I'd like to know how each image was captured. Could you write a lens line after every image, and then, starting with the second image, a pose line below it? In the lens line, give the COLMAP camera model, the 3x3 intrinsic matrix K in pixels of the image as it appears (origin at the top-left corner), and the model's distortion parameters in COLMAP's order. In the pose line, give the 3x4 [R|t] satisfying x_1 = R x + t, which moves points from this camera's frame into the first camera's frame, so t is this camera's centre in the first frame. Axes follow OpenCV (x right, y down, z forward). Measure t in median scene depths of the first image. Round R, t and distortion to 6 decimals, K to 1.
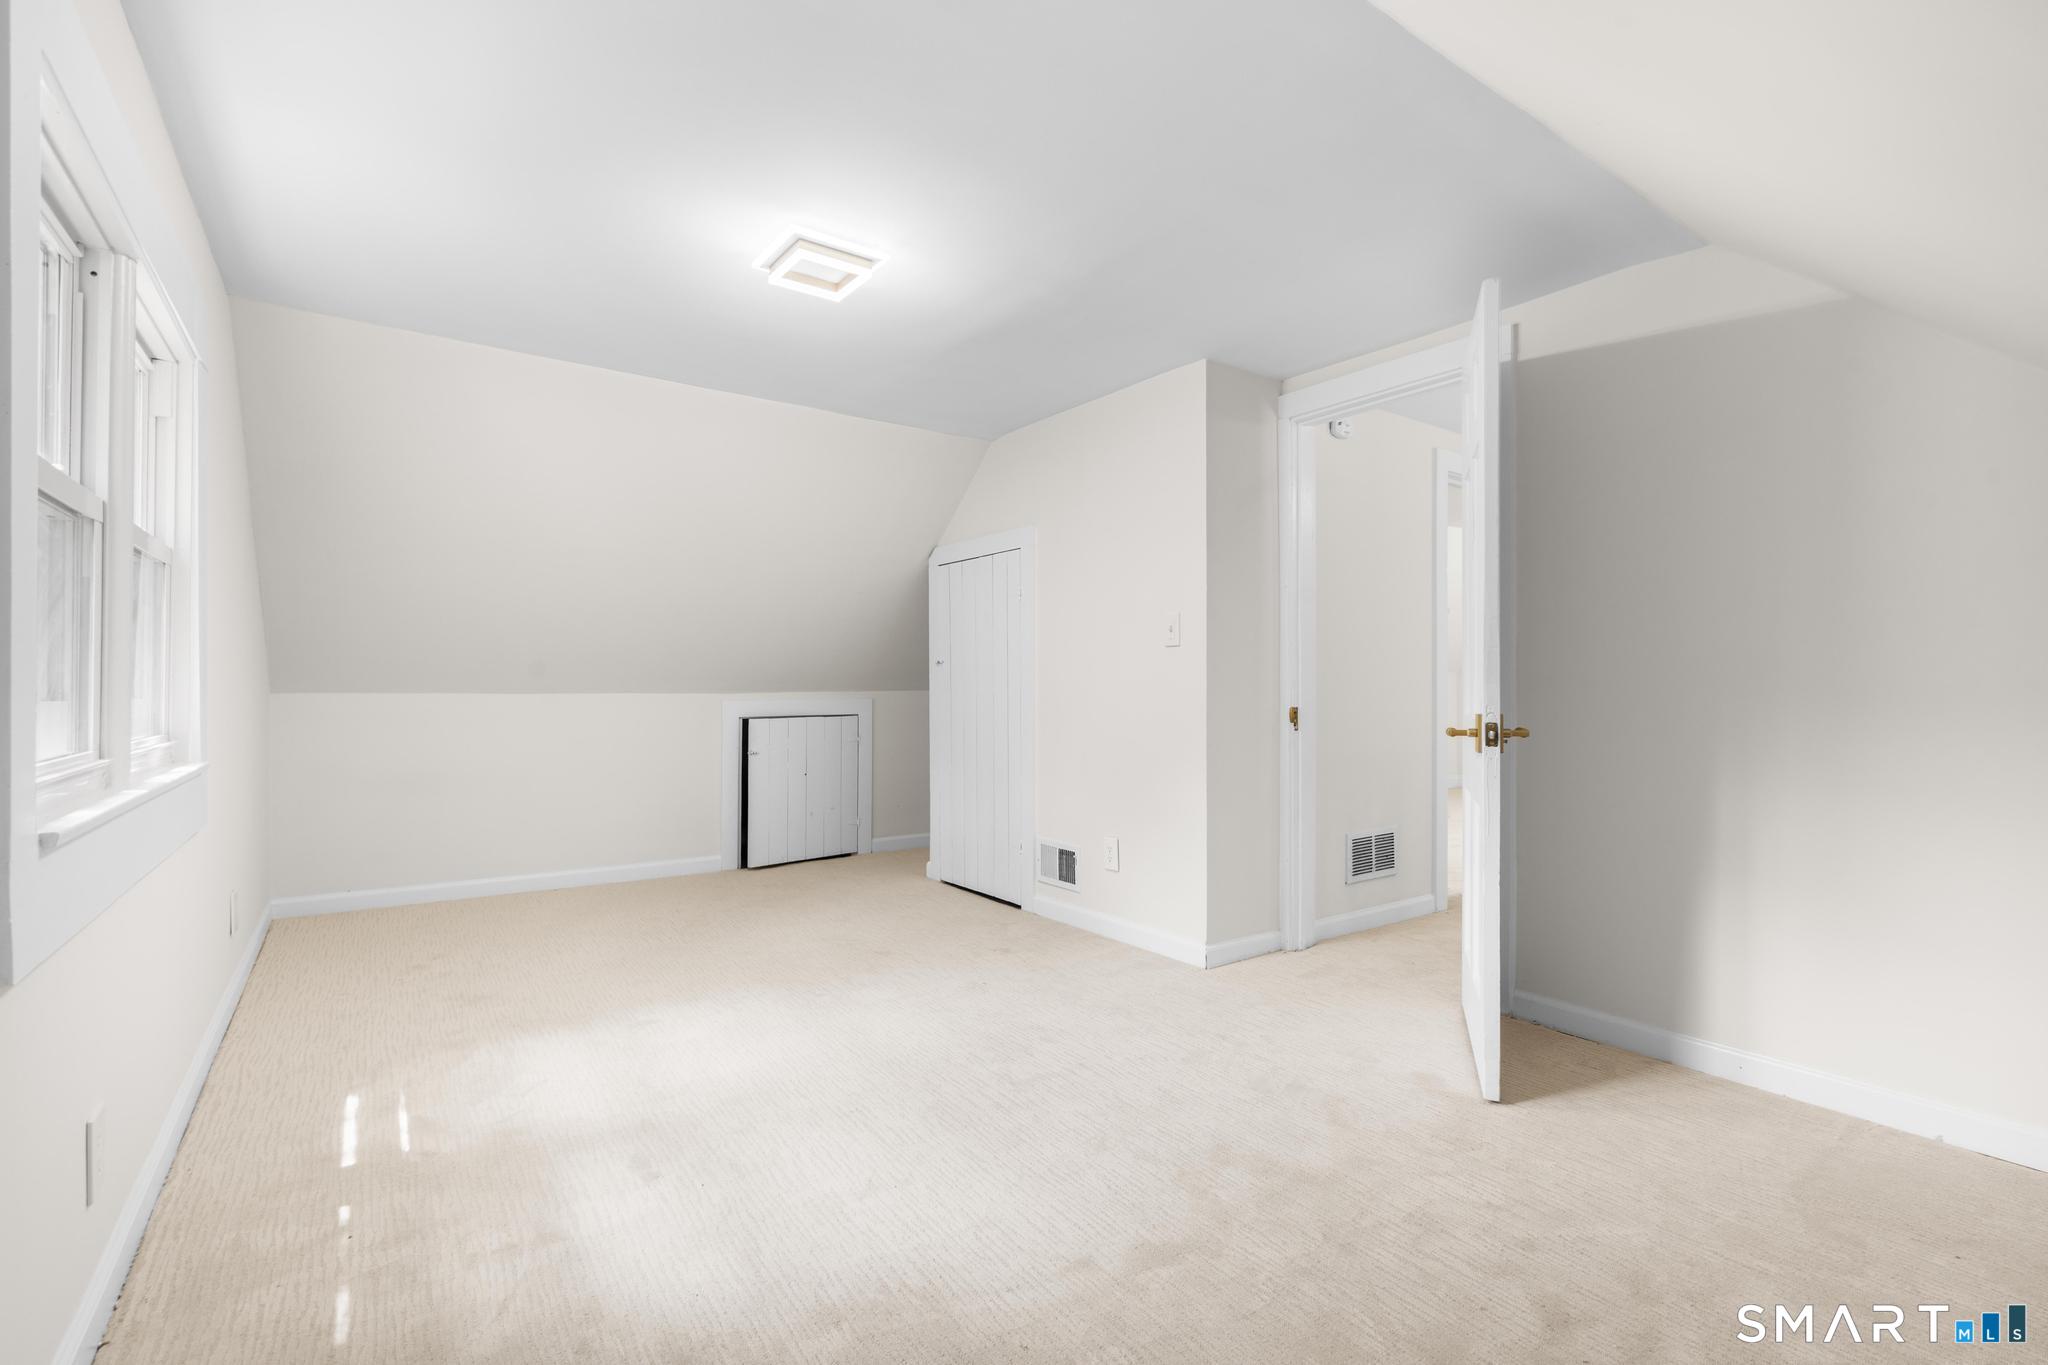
lens RADIAL K [[920.7, 0, 1014.3], [0, 920.7, 675.9], [0, 0, 1]] dist [-0.000877, 0.001399]
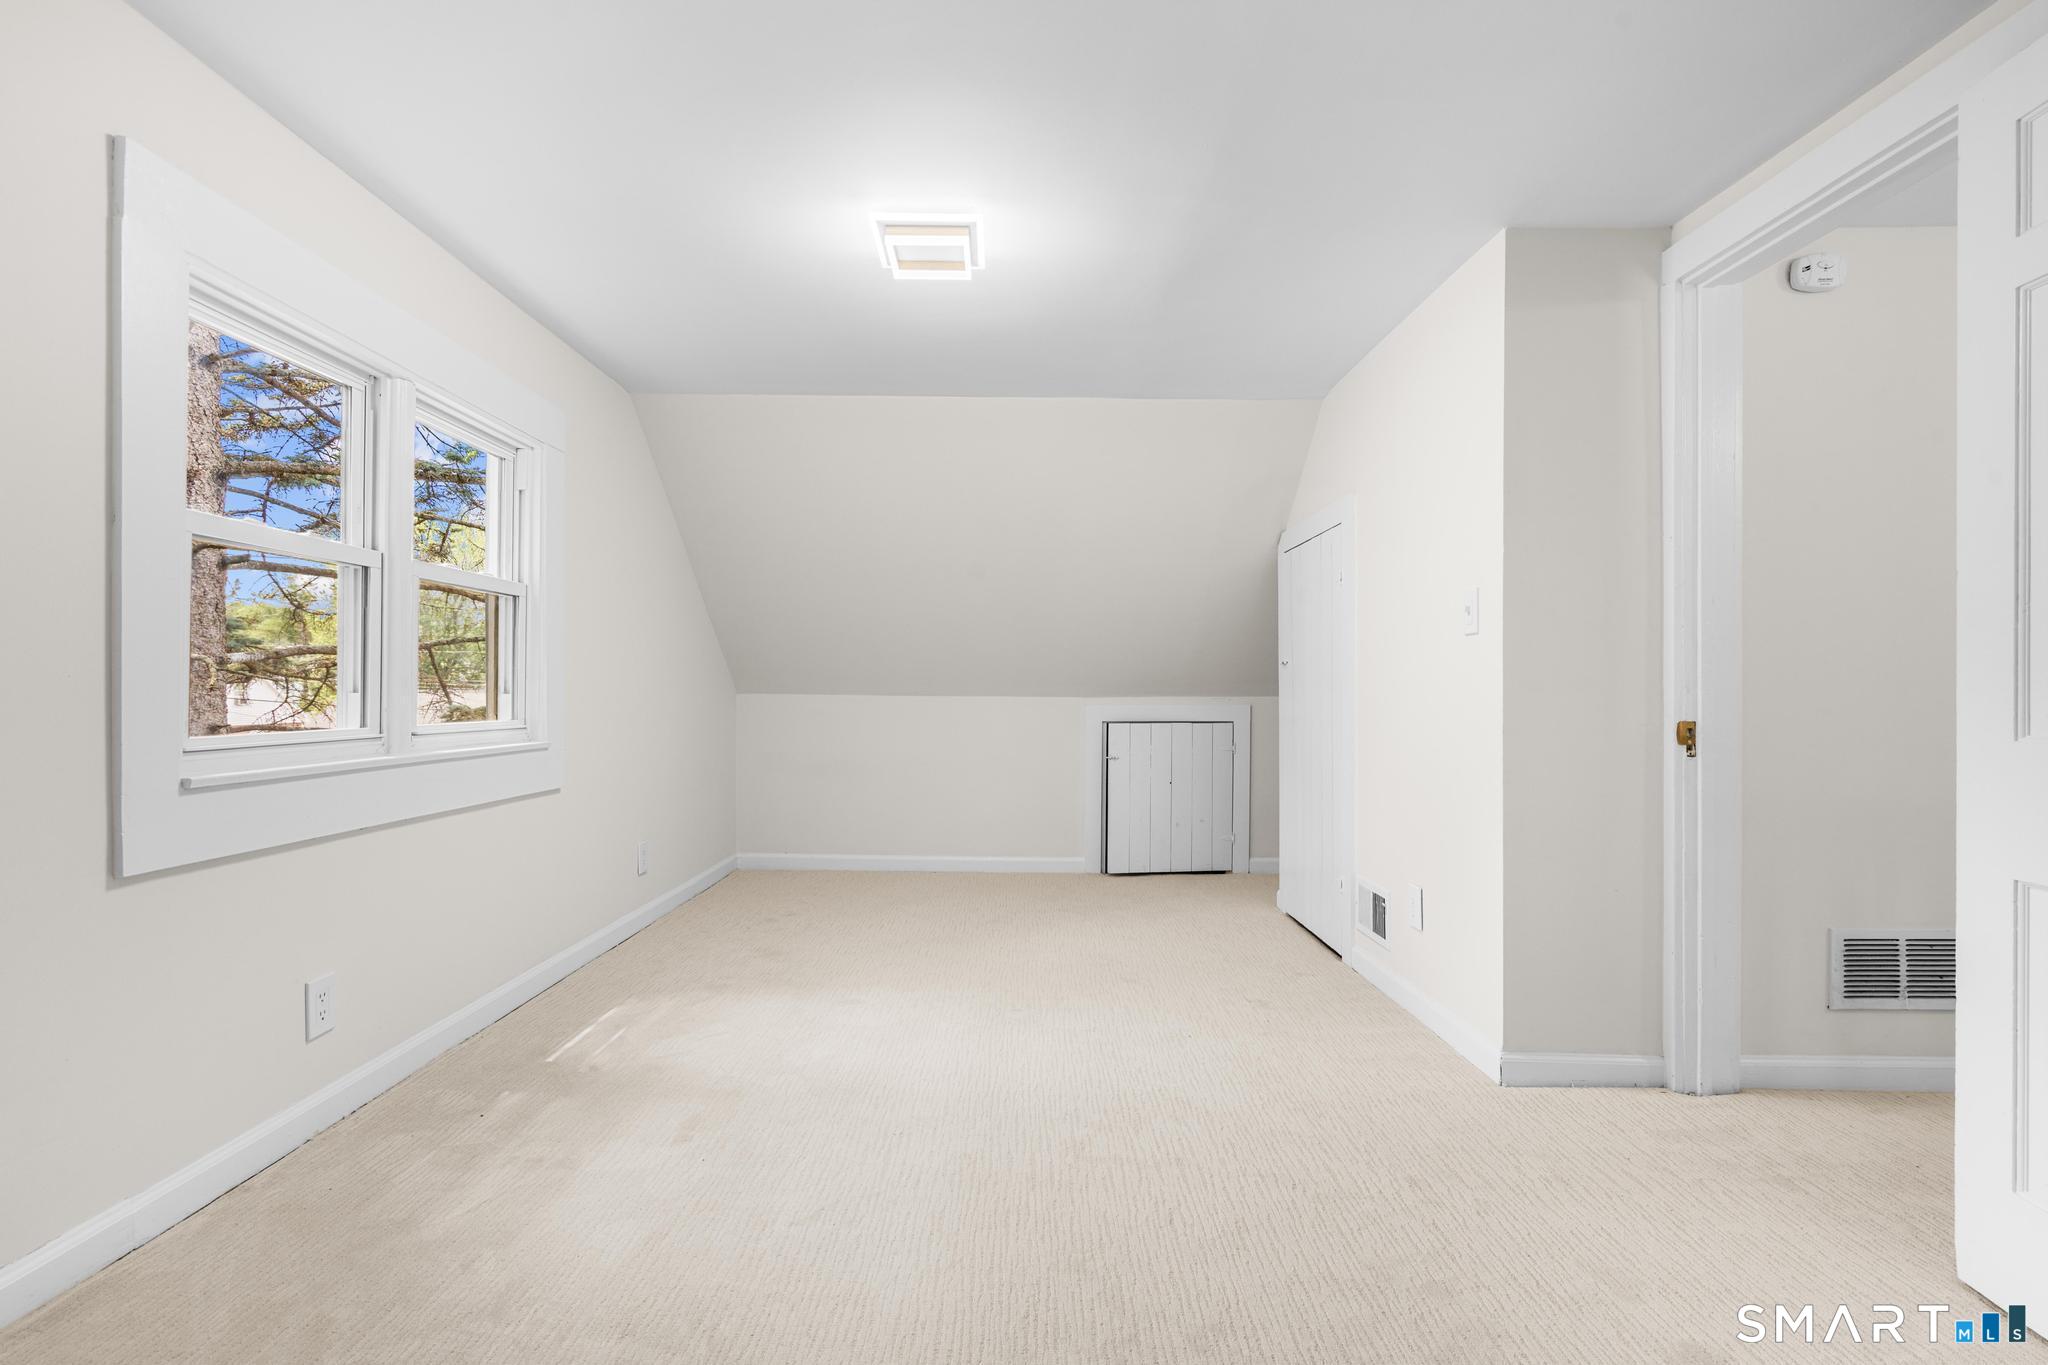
lens RADIAL K [[920.7, 0, 1018.2], [0, 920.7, 691.6], [0, 0, 1]] dist [-0.000877, 0.001399]
pose [[0.814206, 0.002874, -0.580568, 0.268847], [0.001459, 0.999974, 0.006996, 0.006851], [0.580574, -0.006544, 0.814181, 0.173440]]
